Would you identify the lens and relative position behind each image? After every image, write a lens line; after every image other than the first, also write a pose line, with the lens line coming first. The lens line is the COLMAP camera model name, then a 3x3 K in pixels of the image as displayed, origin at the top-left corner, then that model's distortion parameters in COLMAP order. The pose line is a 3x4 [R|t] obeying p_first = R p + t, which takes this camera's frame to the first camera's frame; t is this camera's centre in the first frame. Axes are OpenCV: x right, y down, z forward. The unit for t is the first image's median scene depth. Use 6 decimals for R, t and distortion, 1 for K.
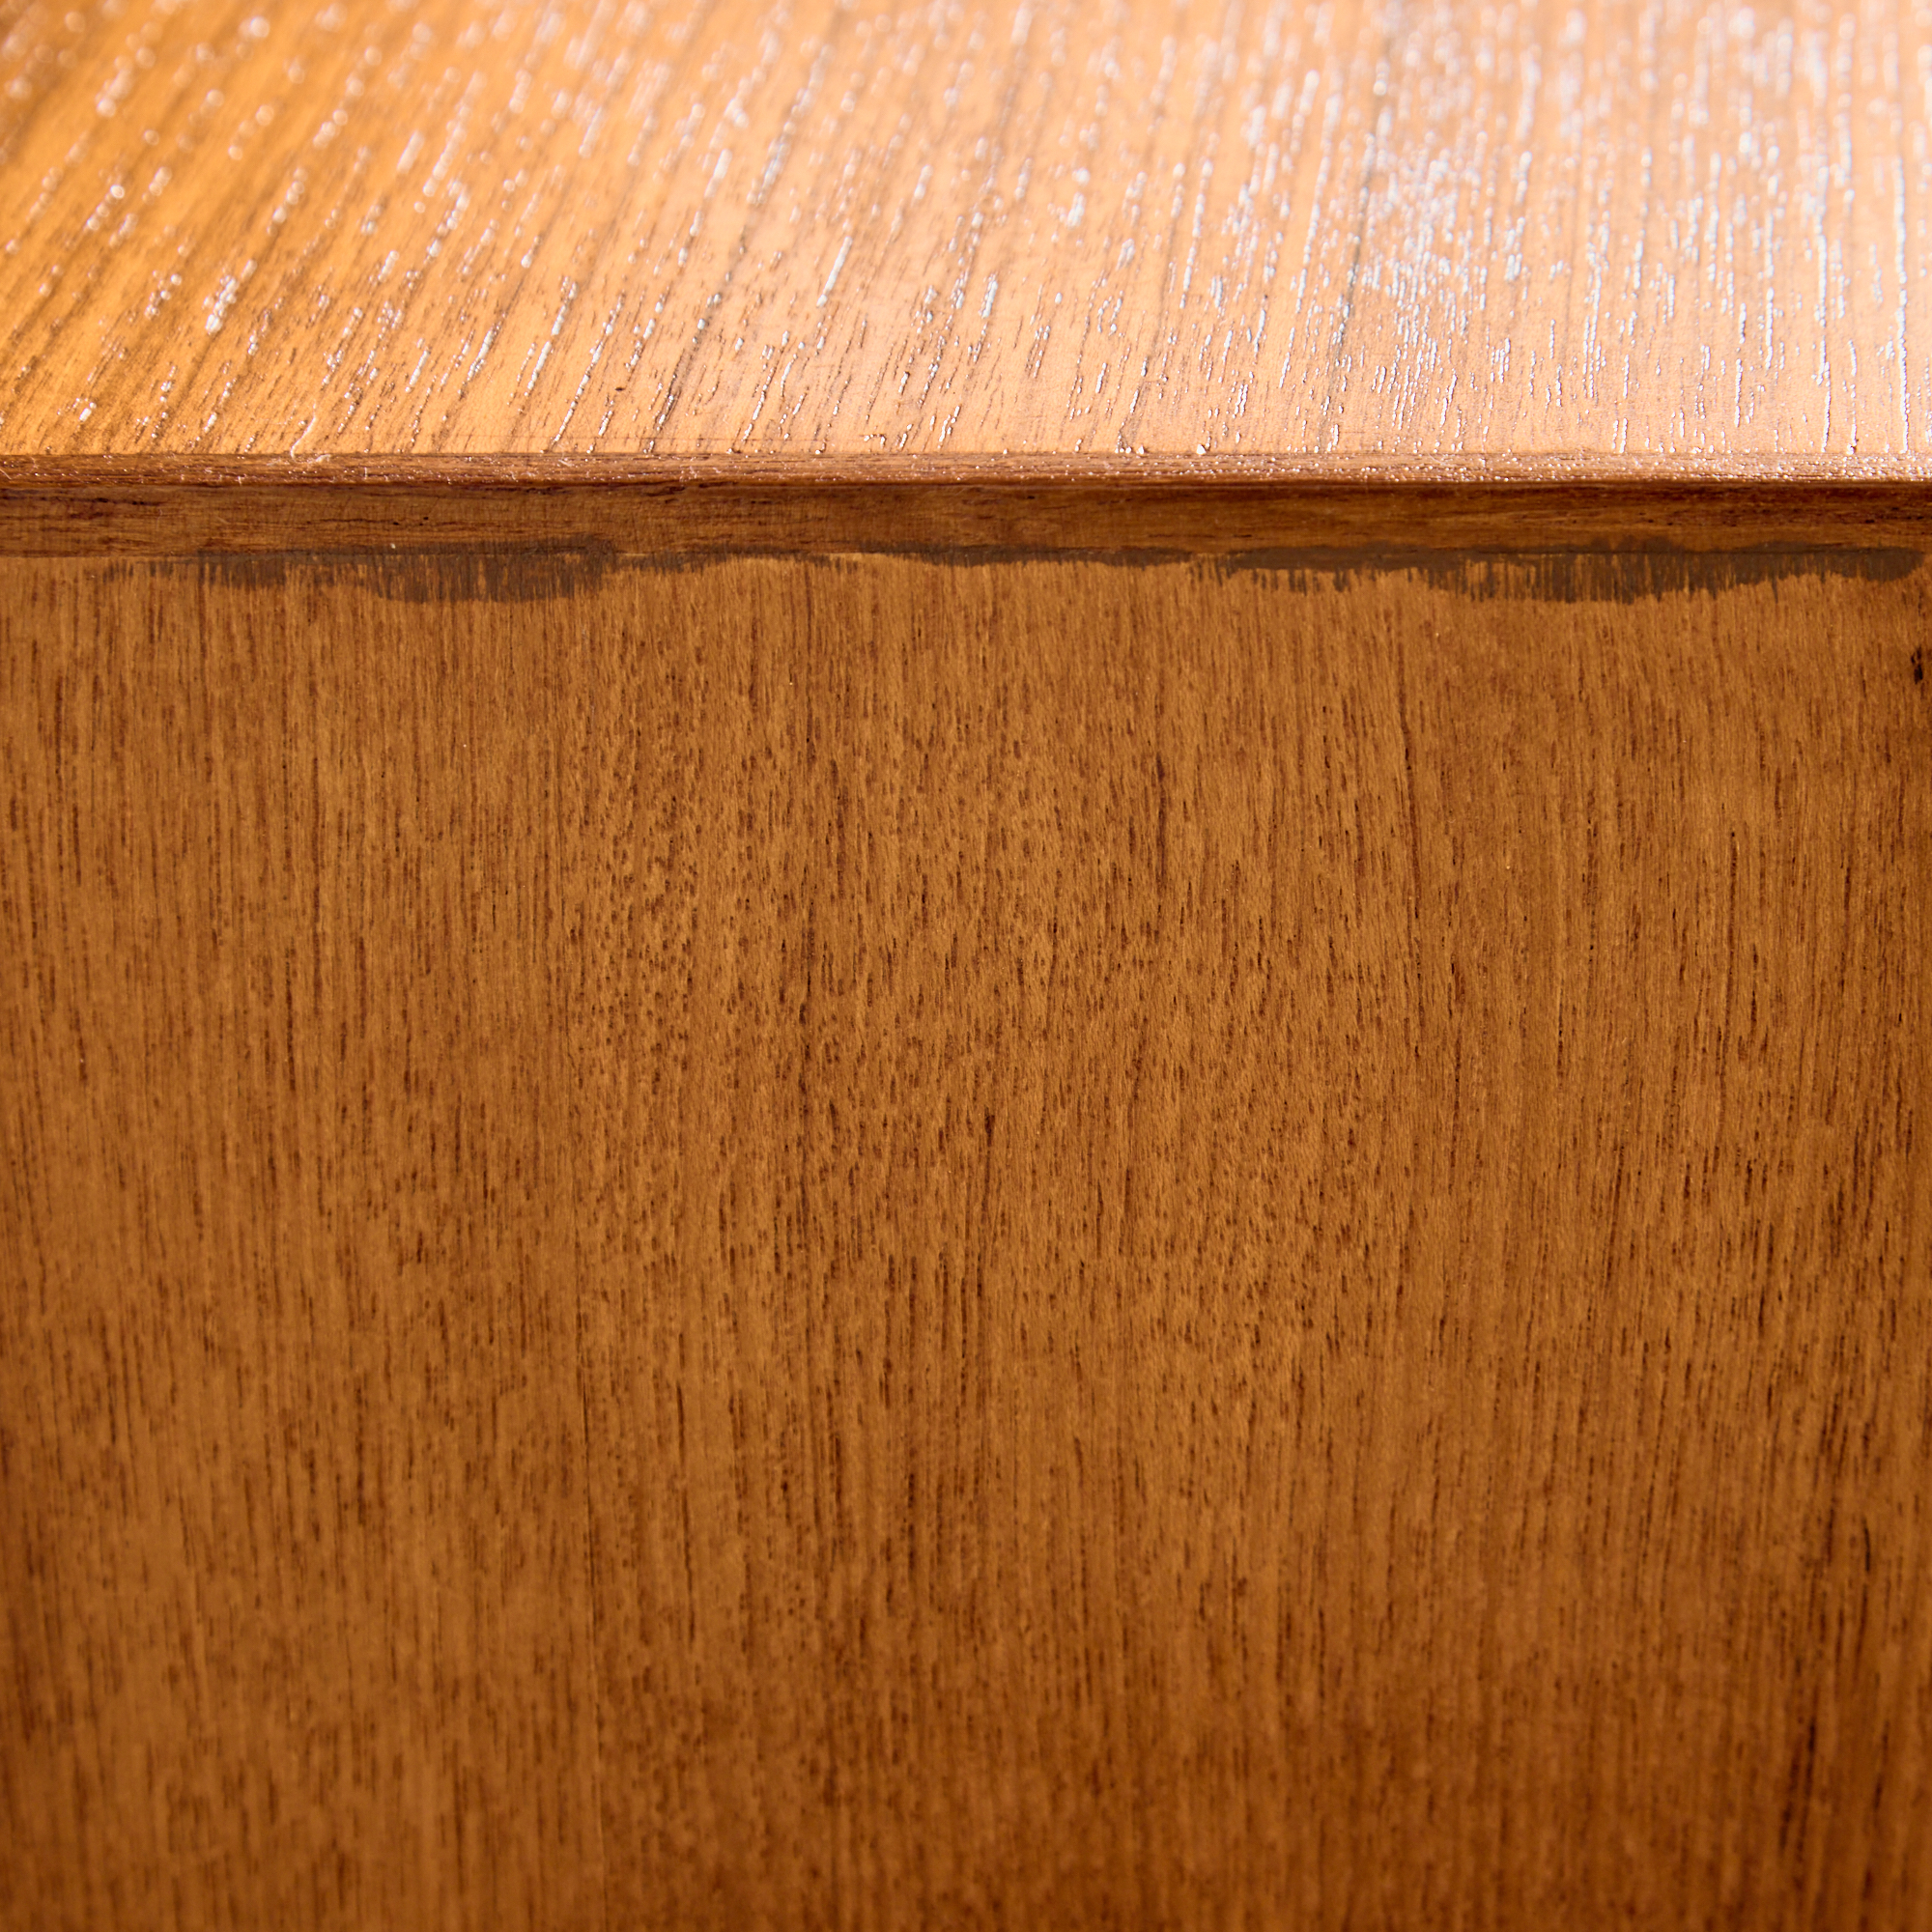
lens RADIAL K [[7016.6, 0, 966.0], [0, 7016.6, 966.0], [0, 0, 1]] dist [-0.266846, 2.810342]
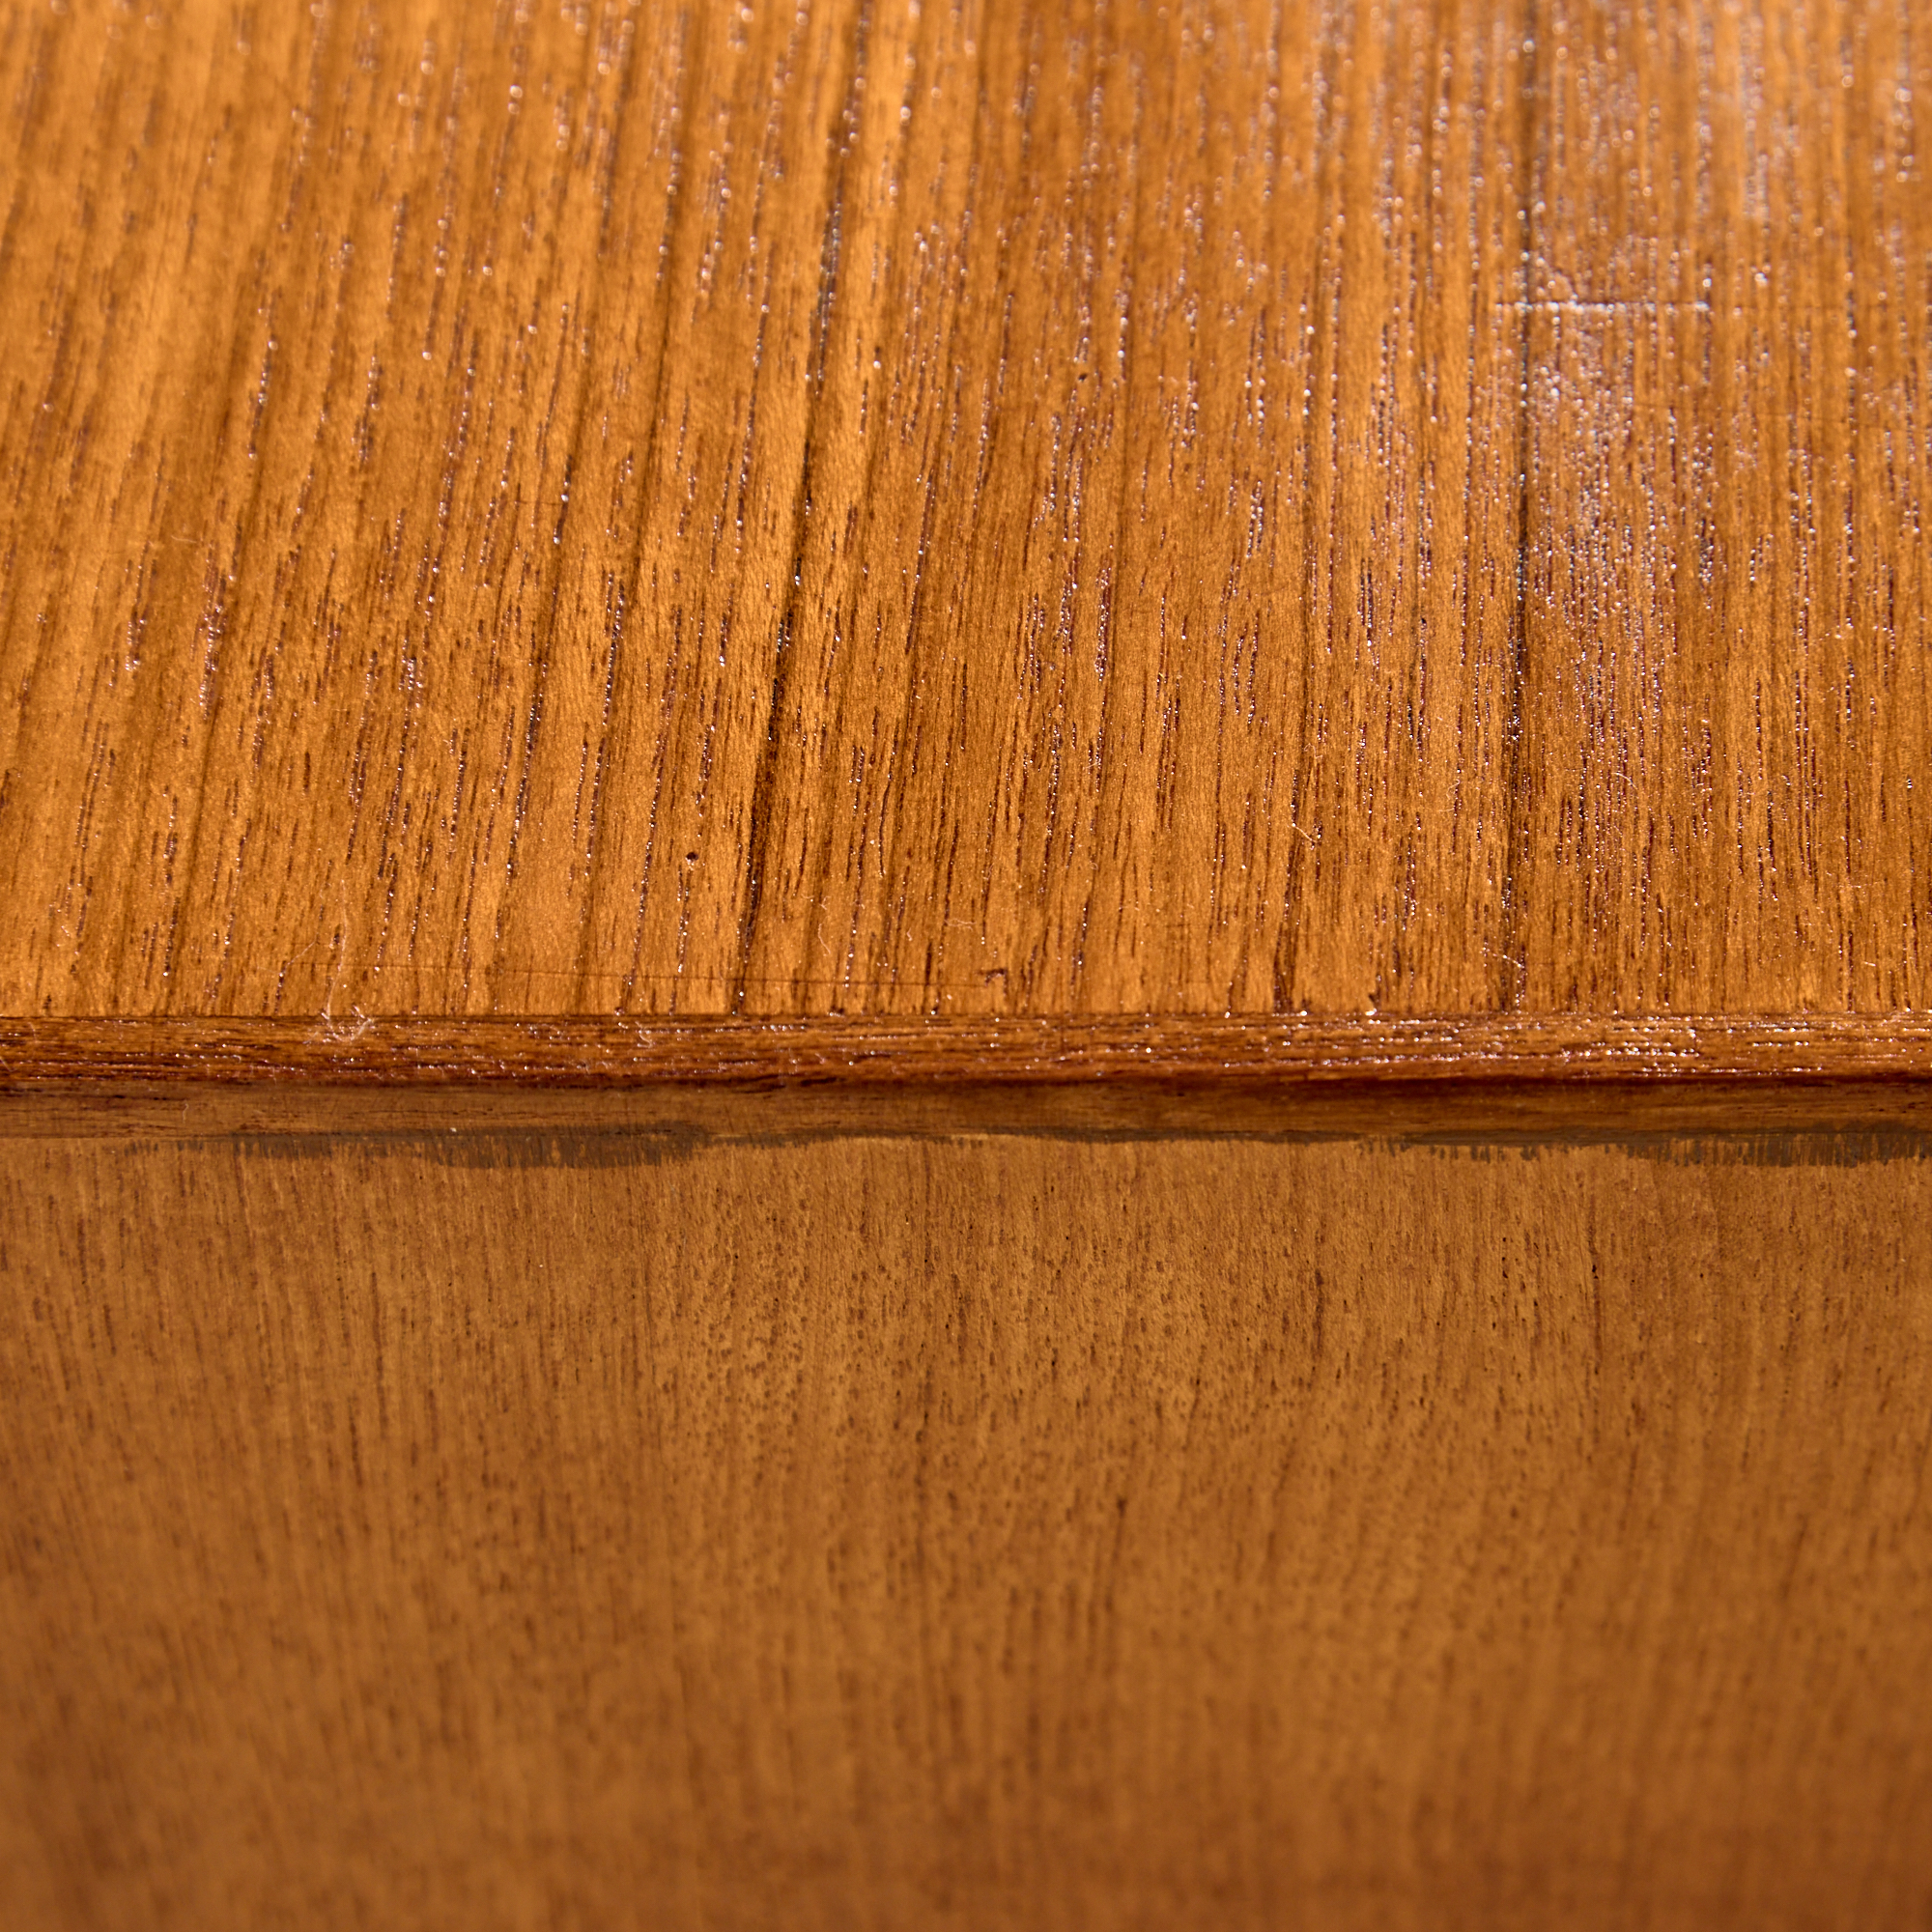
lens RADIAL K [[7016.6, 0, 966.0], [0, 7016.6, 966.0], [0, 0, 1]] dist [-0.266846, 2.810342]
pose [[0.998931, -0.039708, 0.023654, -0.036862], [0.024472, 0.888552, 0.458123, -0.472435], [-0.039209, -0.457055, 0.888574, 0.219936]]
